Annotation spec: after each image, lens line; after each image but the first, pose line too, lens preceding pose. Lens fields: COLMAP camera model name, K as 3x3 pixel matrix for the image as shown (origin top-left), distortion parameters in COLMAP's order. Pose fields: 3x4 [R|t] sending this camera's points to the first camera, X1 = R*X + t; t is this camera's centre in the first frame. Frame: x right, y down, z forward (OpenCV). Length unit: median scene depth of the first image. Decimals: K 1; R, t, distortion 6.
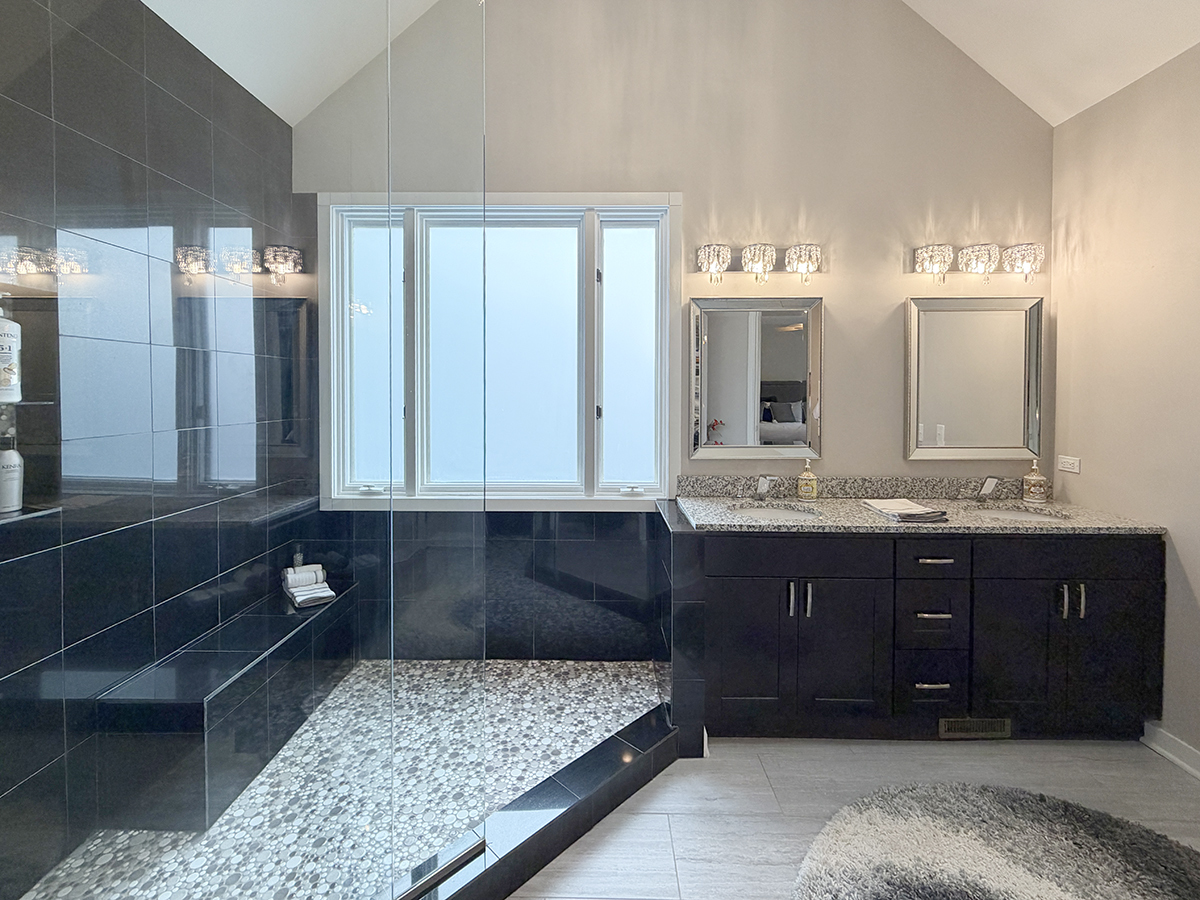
lens RADIAL K [[513.1, 0, 579.1], [0, 513.1, 403.2], [0, 0, 1]] dist [0.000841, -0.000093]
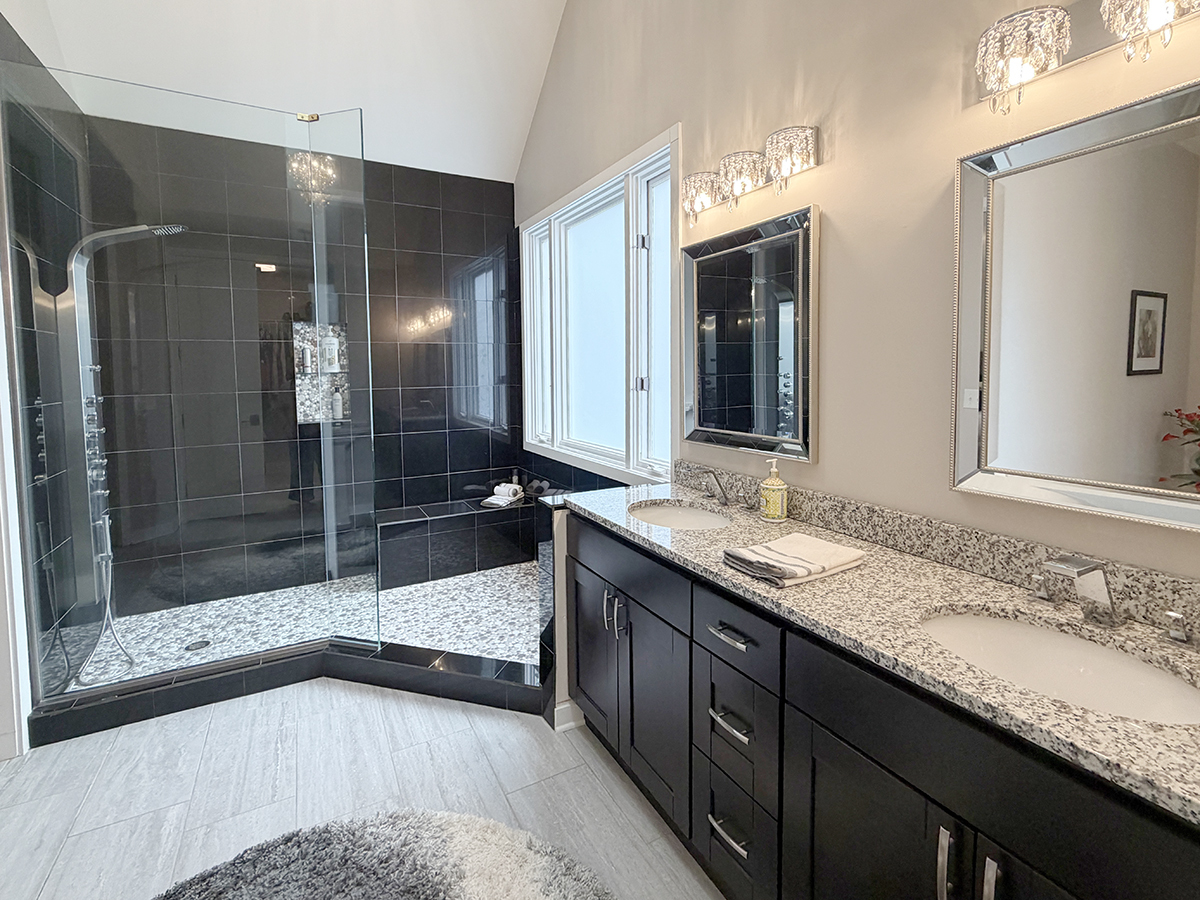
lens RADIAL K [[522.1, 0, 595.9], [0, 522.1, 403.7], [0, 0, 1]] dist [0.001848, -0.000071]
pose [[0.522060, 0.050412, -0.851418, 1.010339], [-0.008647, 0.998513, 0.053819, 0.002234], [0.852865, -0.020735, 0.521719, 0.498765]]
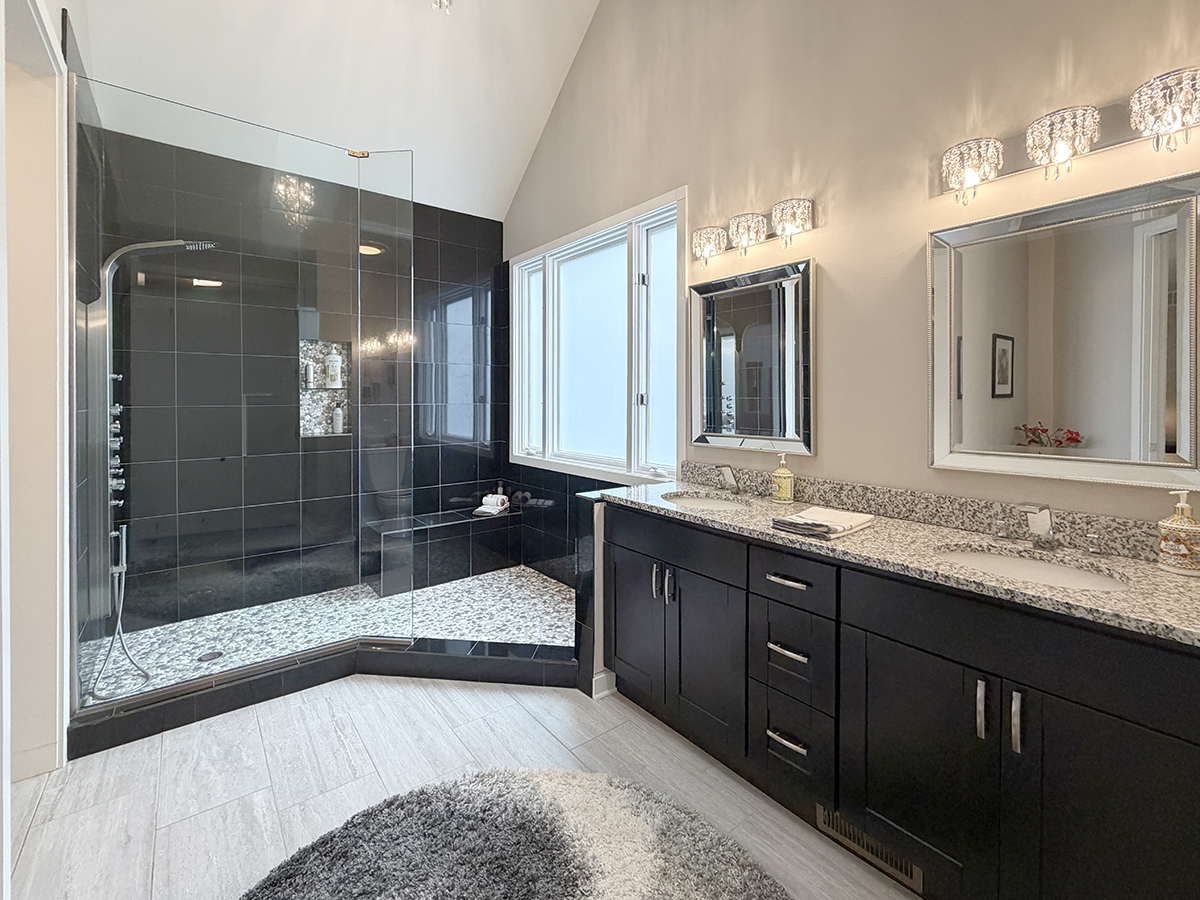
lens RADIAL K [[495.7, 0, 592.8], [0, 495.7, 405.3], [0, 0, 1]] dist [0.001354, 0.000128]
pose [[0.651076, 0.011121, -0.758931, 0.966346], [-0.016795, 0.999859, 0.000244, 0.038562], [0.758827, 0.012587, 0.651171, 0.251517]]
